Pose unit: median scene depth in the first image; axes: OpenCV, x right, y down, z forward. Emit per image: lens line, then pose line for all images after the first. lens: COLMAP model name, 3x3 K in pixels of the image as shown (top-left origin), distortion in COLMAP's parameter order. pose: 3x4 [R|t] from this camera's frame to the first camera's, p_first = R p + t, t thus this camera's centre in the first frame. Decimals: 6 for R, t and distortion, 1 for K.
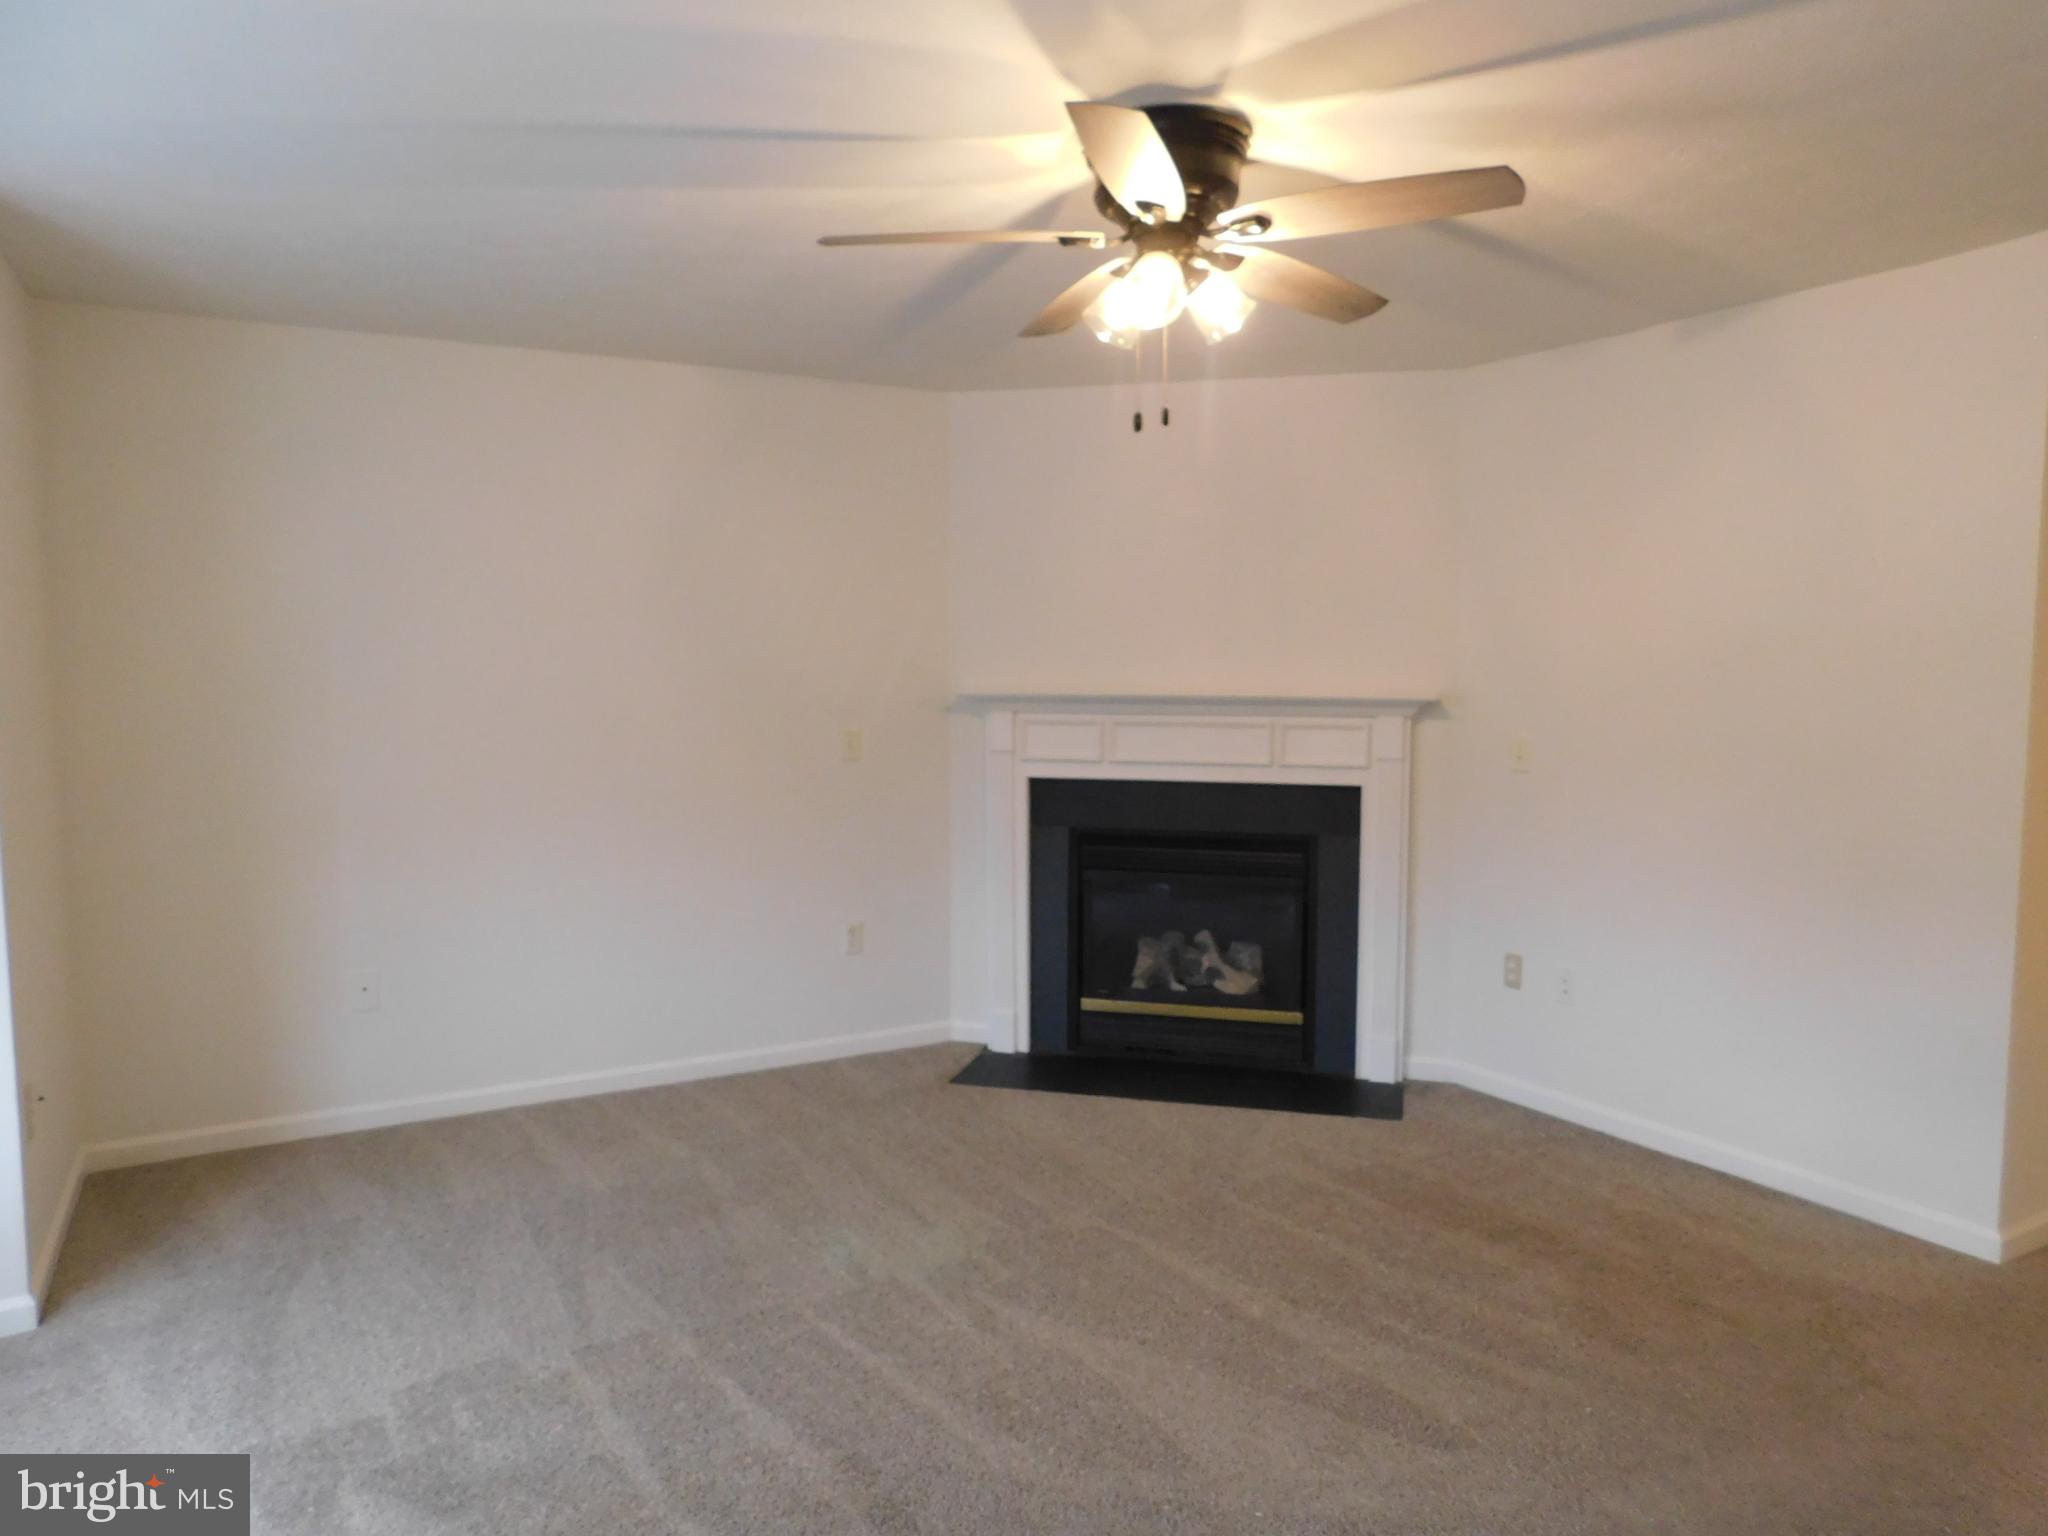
lens RADIAL K [[1397.8, 0, 1024.0], [0, 1397.8, 768.0], [0, 0, 1]] dist [-0.006099, -0.001041]
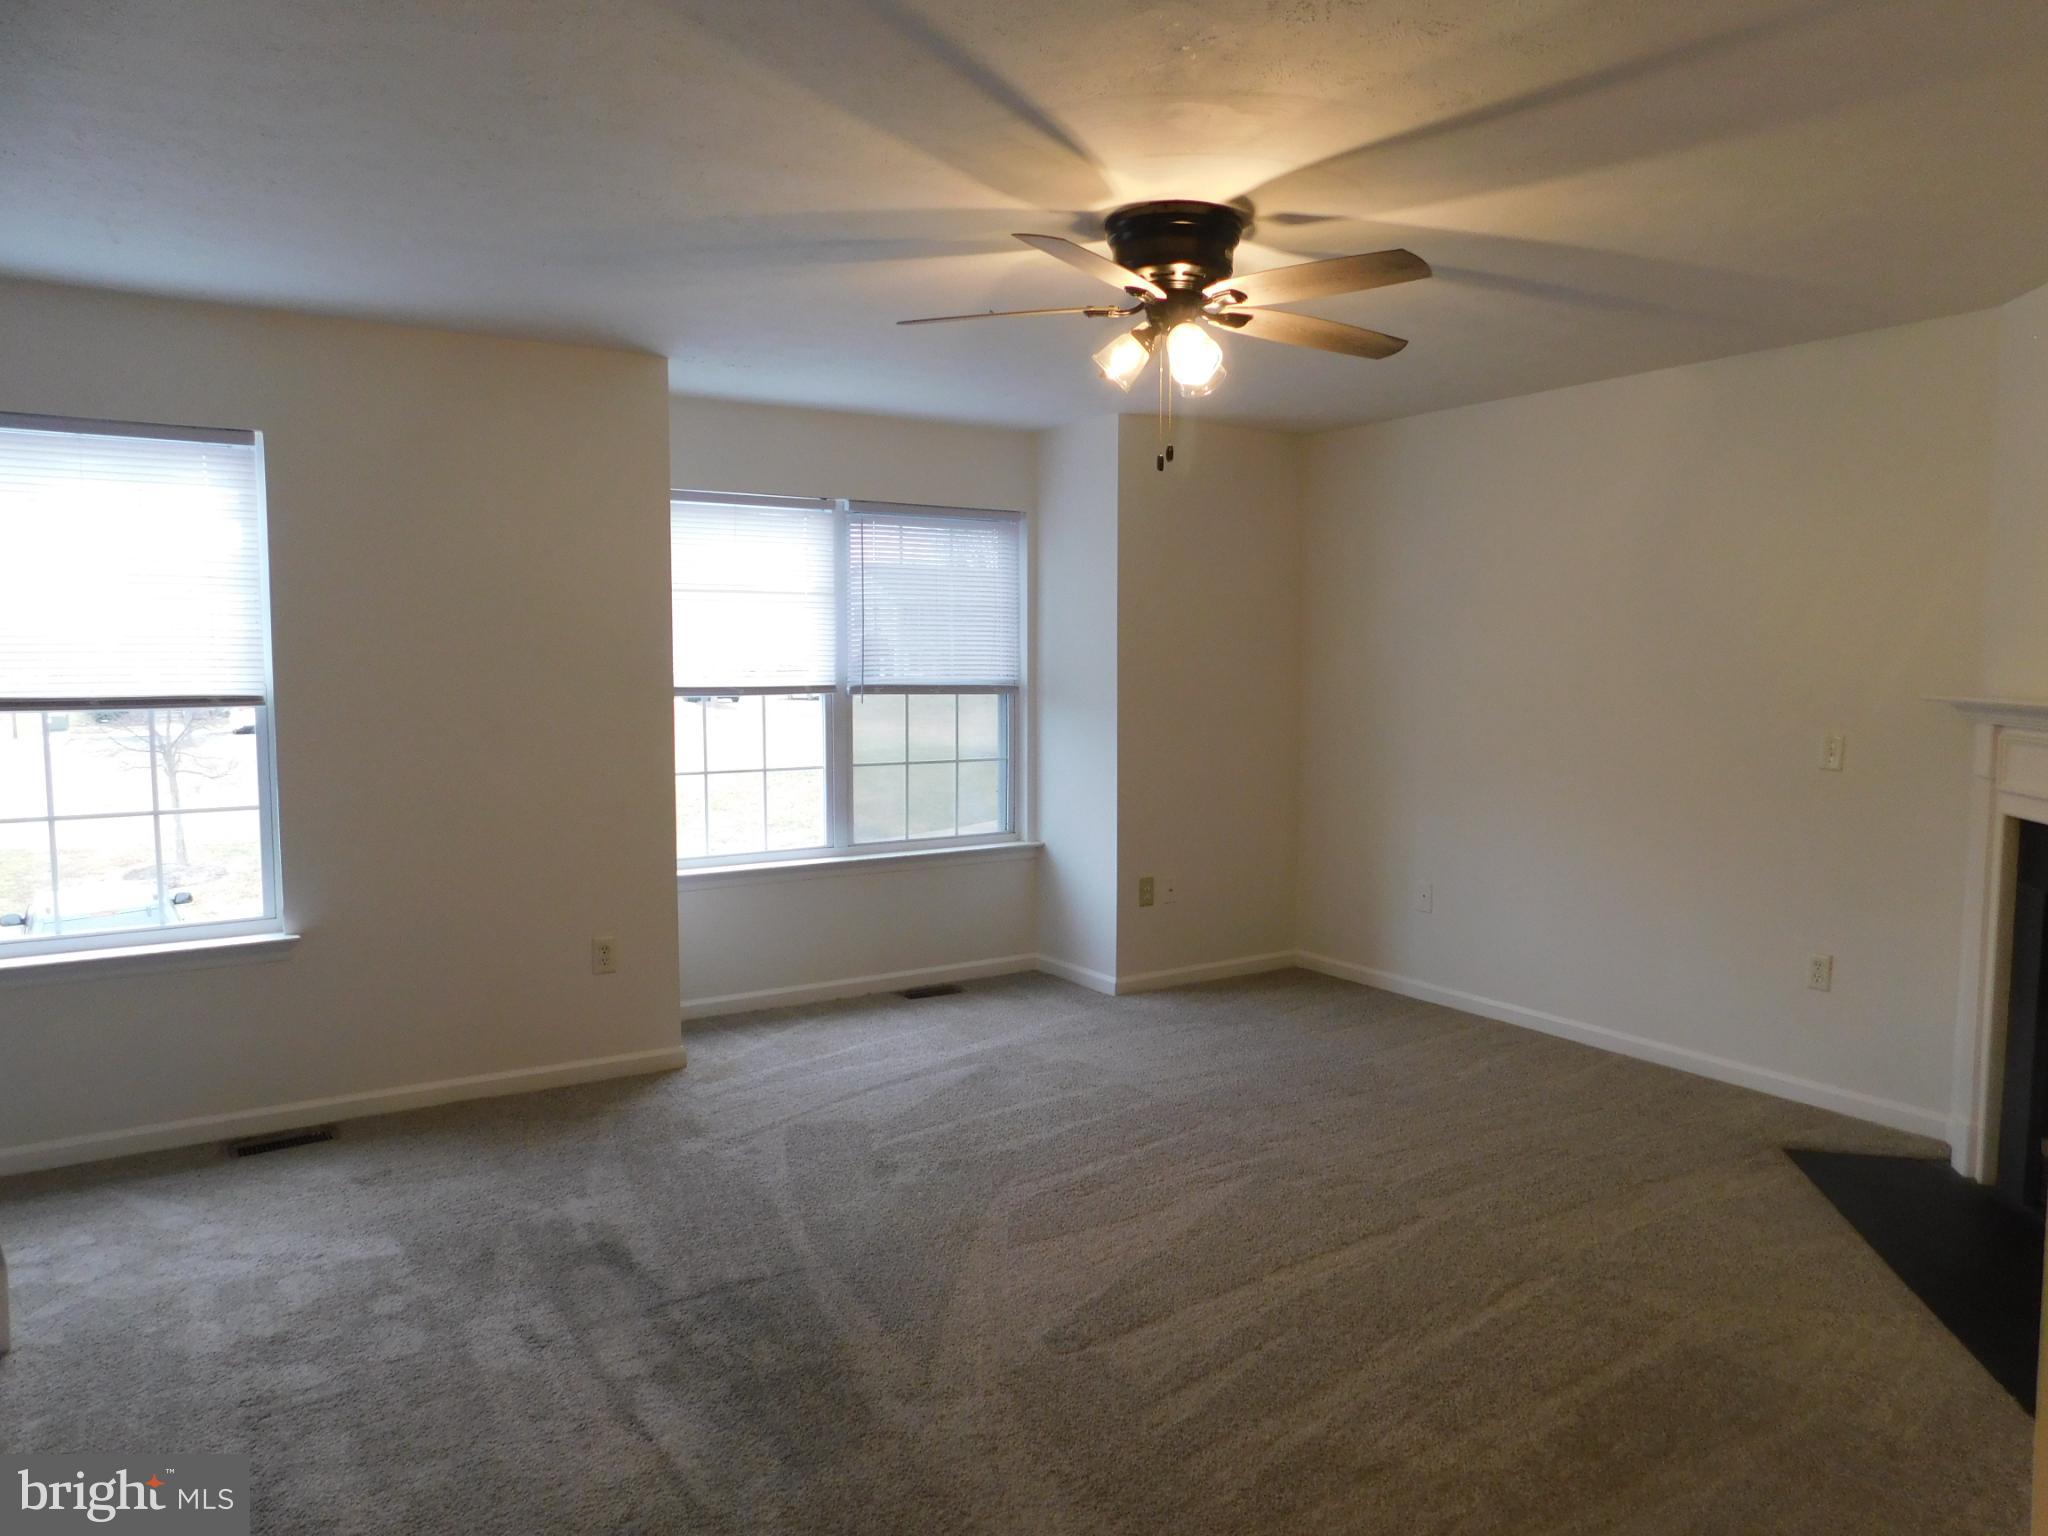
lens RADIAL K [[1398.5, 0, 1024.0], [0, 1398.5, 768.0], [0, 0, 1]] dist [-0.006193, -0.002033]
pose [[0.036405, 0.081334, -0.996022, 1.124292], [-0.079088, 0.993791, 0.078262, -0.053770], [0.996203, 0.075924, 0.042612, 0.714545]]
